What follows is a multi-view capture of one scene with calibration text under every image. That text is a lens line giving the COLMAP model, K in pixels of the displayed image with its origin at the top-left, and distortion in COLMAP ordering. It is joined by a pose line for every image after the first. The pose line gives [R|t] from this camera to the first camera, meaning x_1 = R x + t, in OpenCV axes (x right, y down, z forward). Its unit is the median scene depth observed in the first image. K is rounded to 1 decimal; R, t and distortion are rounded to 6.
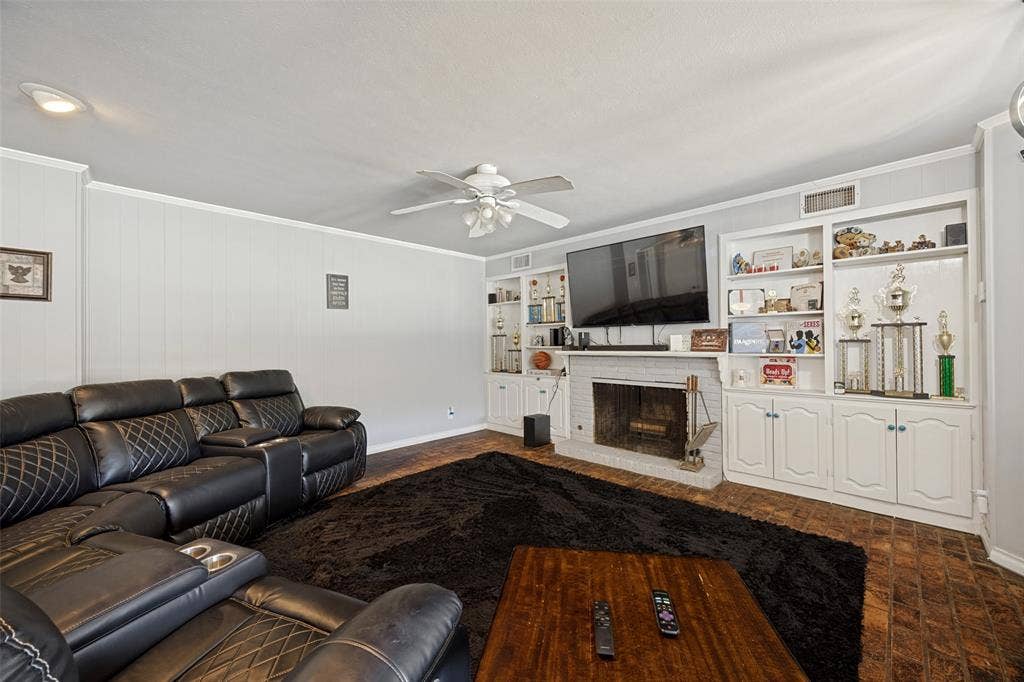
lens RADIAL K [[387.0, 0, 515.8], [0, 387.0, 340.9], [0, 0, 1]] dist [0.000823, -0.003903]
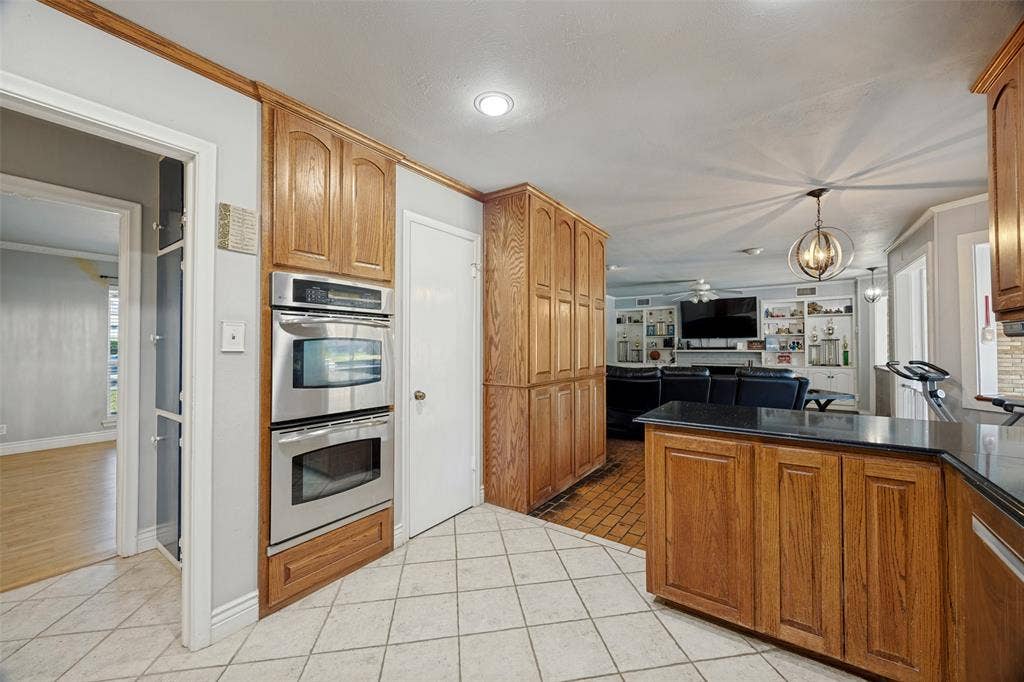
lens RADIAL K [[387.0, 0, 515.8], [0, 387.0, 340.9], [0, 0, 1]] dist [0.000823, -0.003903]
pose [[0.988639, 0.011377, 0.149875, -1.330370], [-0.008997, 0.999822, -0.016554, 0.025381], [-0.150037, 0.015018, 0.988566, -1.125940]]
